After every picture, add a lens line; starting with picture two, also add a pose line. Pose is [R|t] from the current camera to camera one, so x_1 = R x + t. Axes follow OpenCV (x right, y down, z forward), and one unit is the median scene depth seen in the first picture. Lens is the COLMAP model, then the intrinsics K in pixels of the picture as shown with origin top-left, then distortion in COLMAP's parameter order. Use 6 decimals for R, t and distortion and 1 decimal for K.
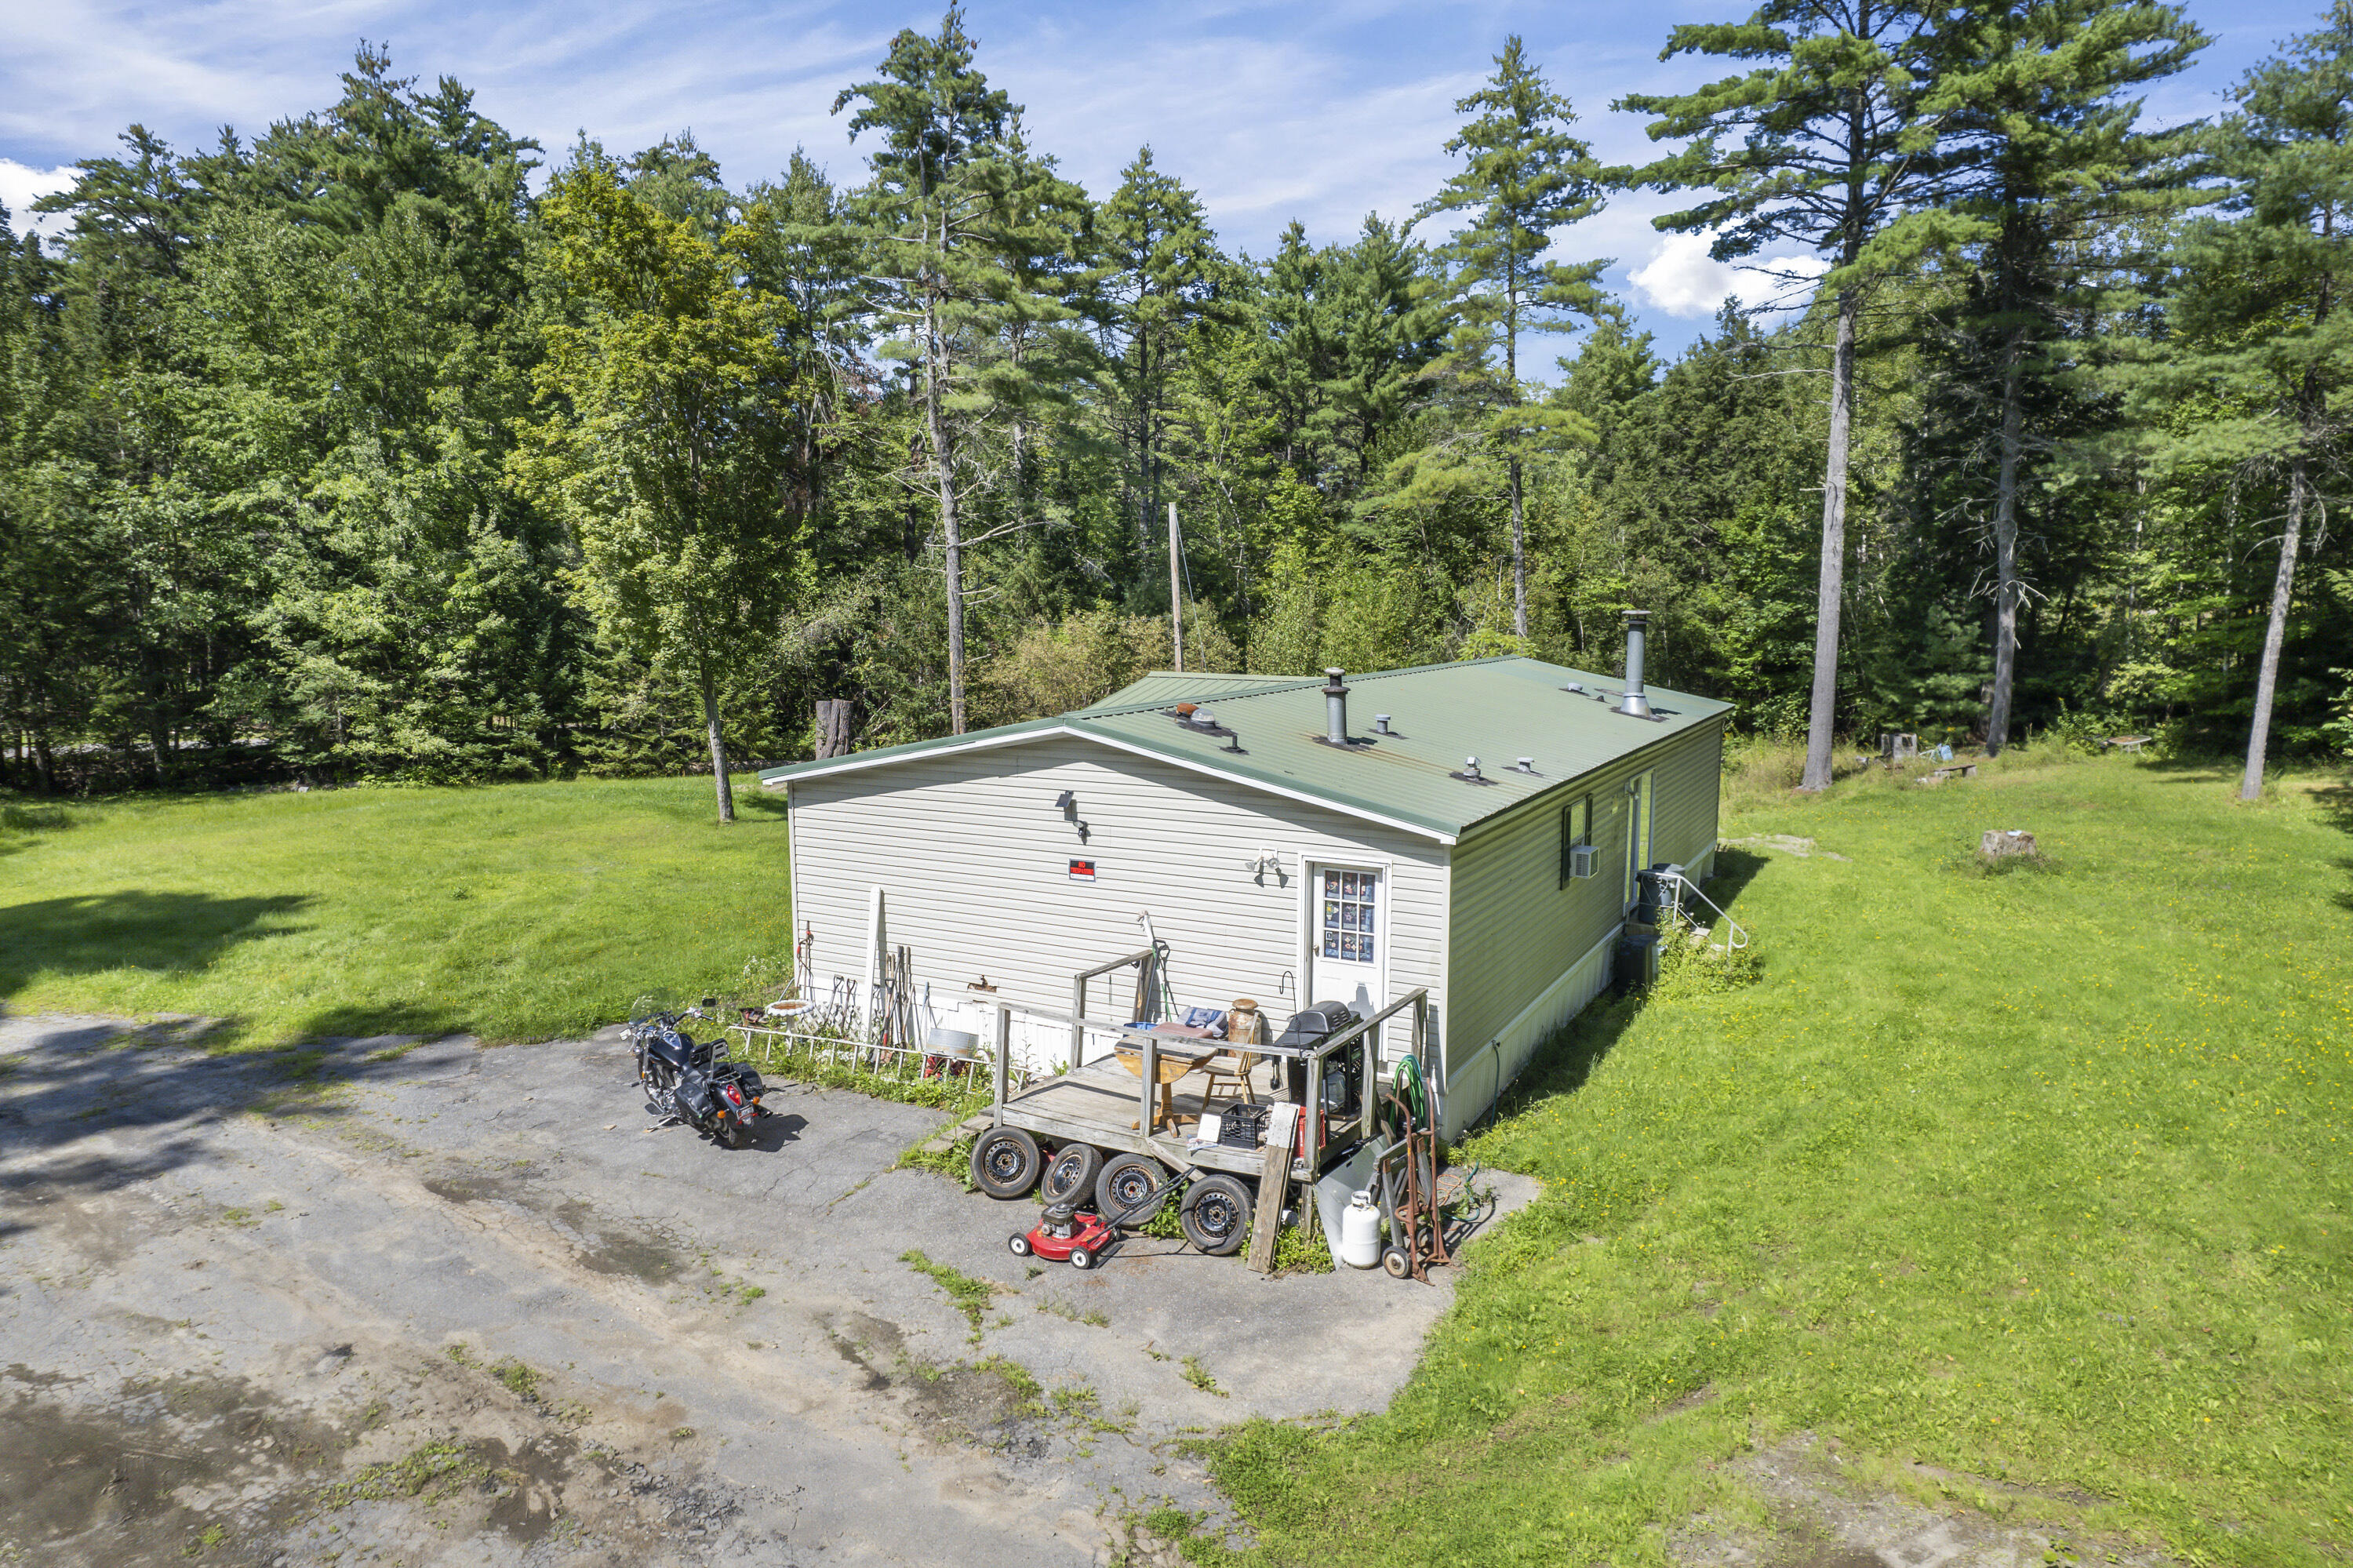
lens RADIAL K [[1509.6, 0, 1209.1], [0, 1509.6, 781.5], [0, 0, 1]] dist [-0.068455, 0.066235]
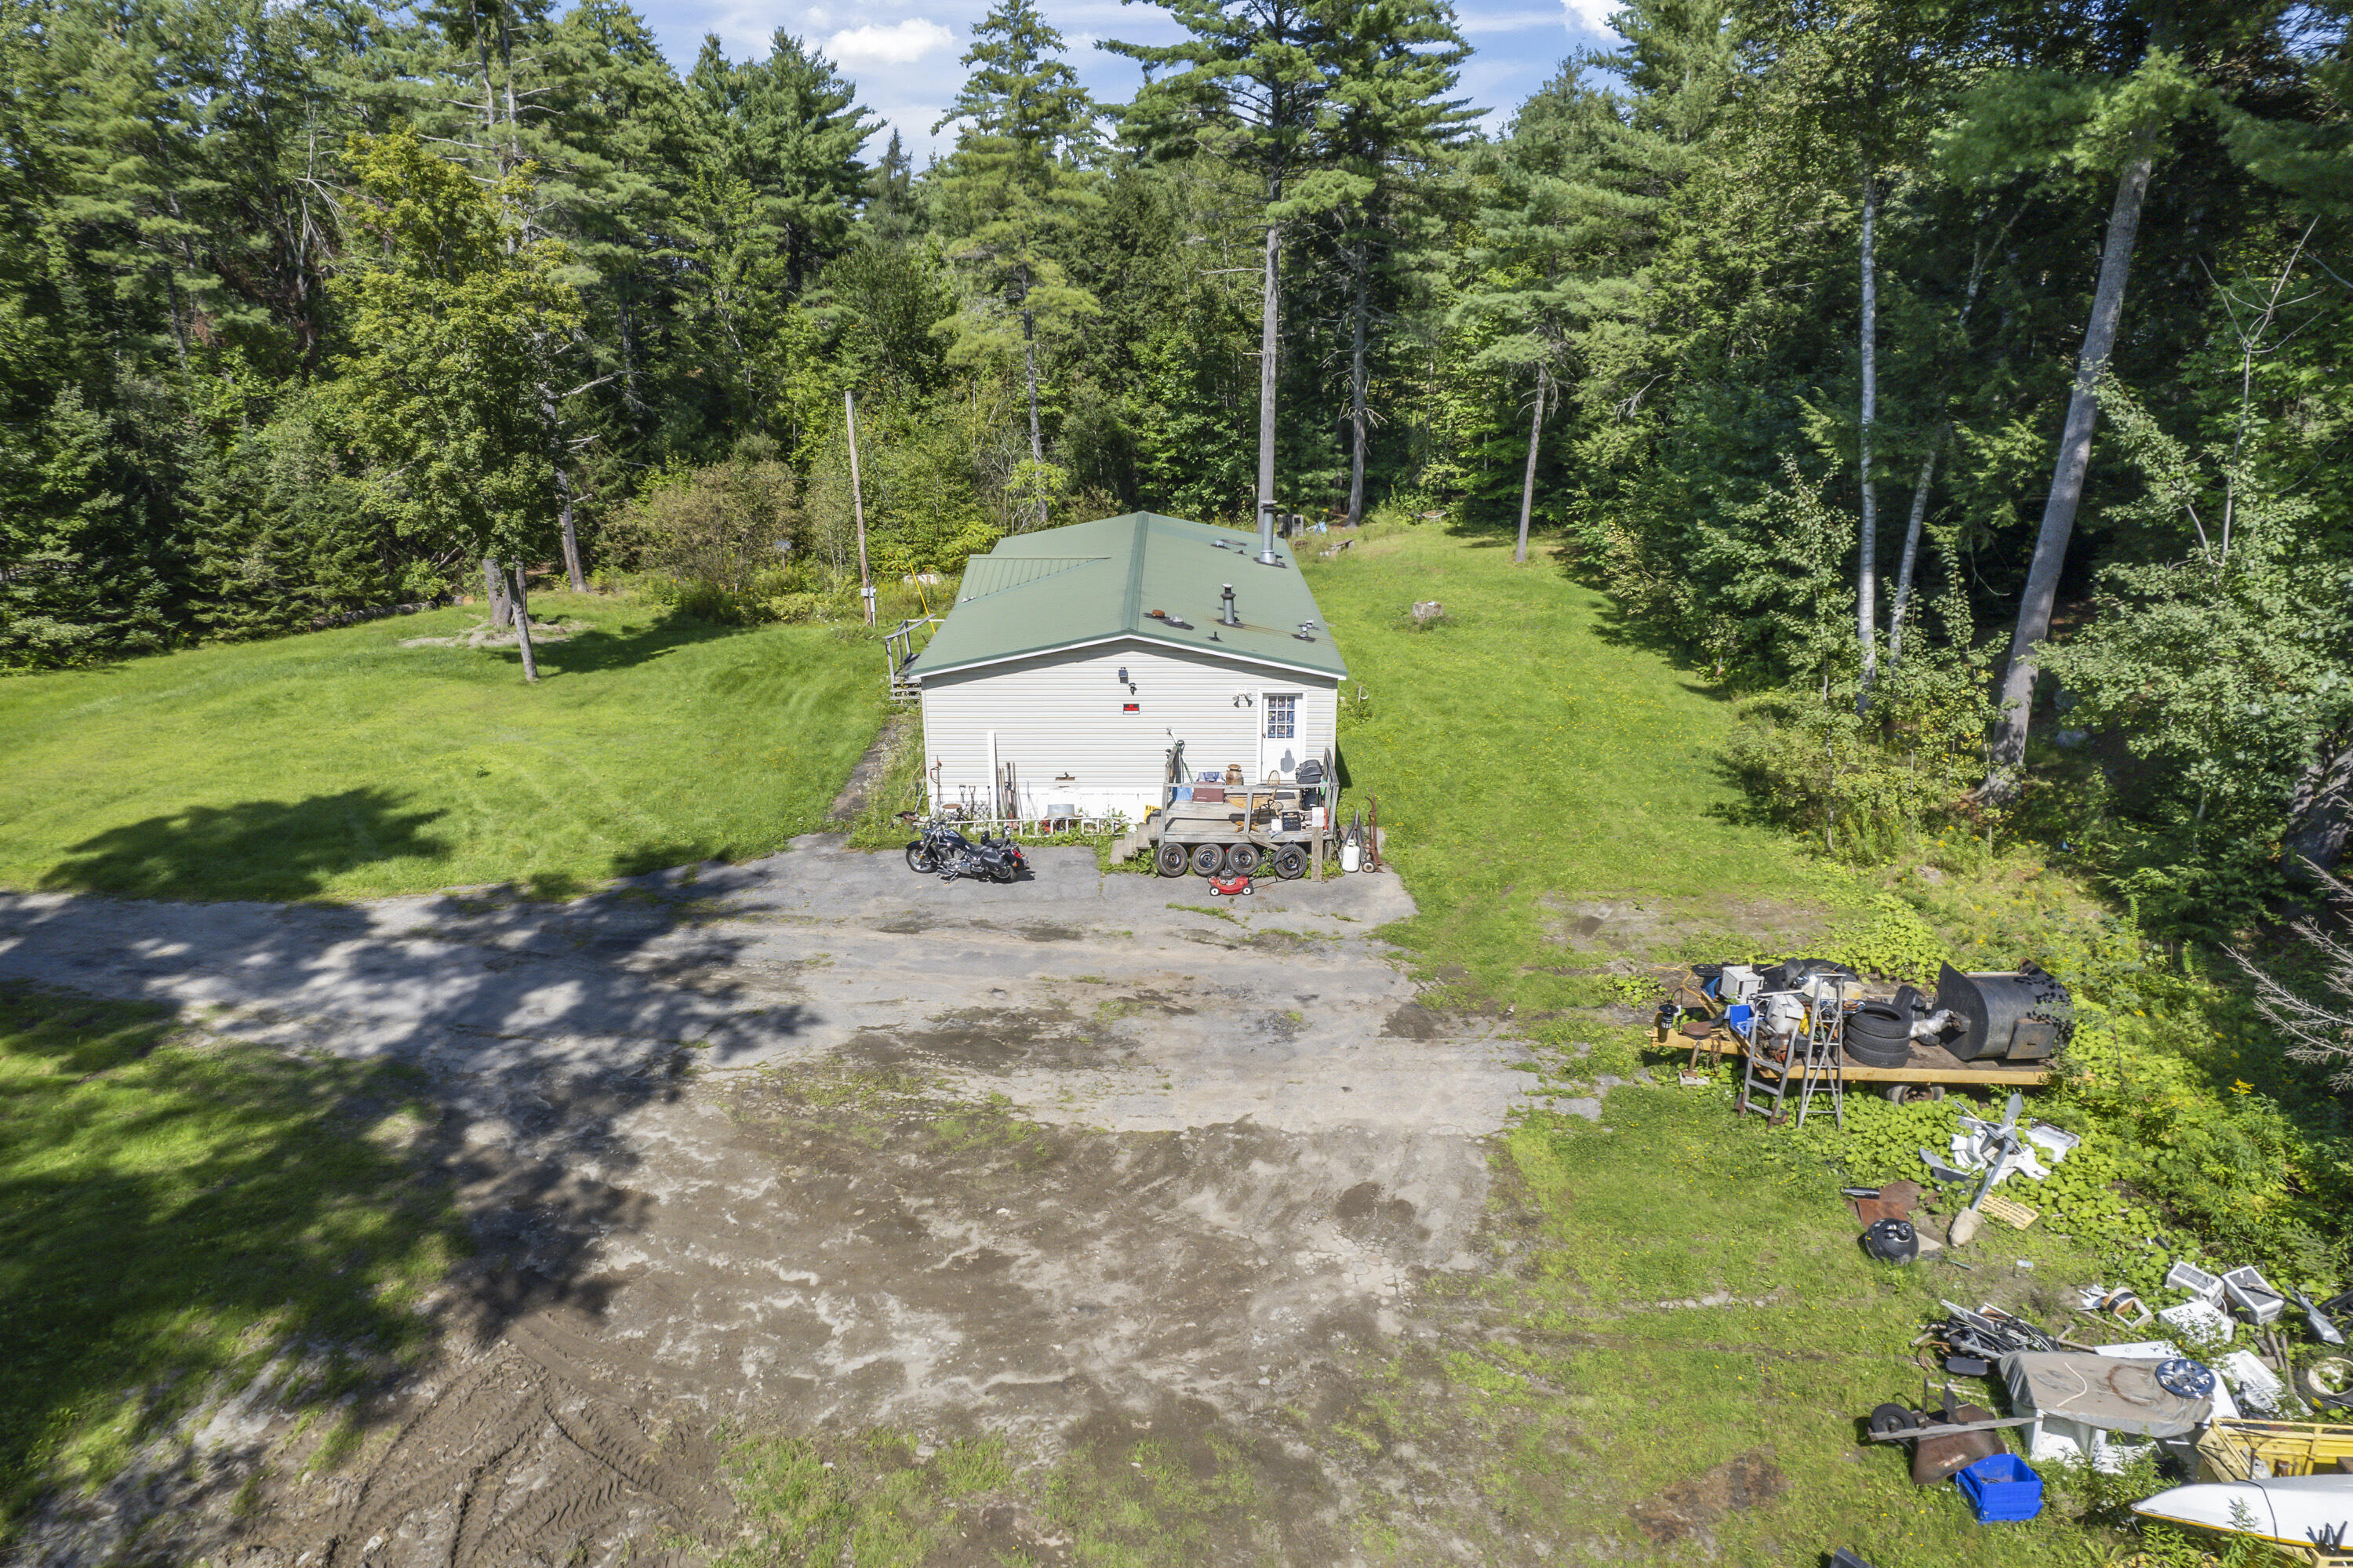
lens RADIAL K [[1509.6, 0, 1209.1], [0, 1509.6, 781.5], [0, 0, 1]] dist [-0.068455, 0.066235]
pose [[0.872958, -0.147494, 0.464962, -0.325033], [0.056829, 0.977452, 0.203369, -0.083831], [-0.484473, -0.151109, 0.861656, -0.246469]]
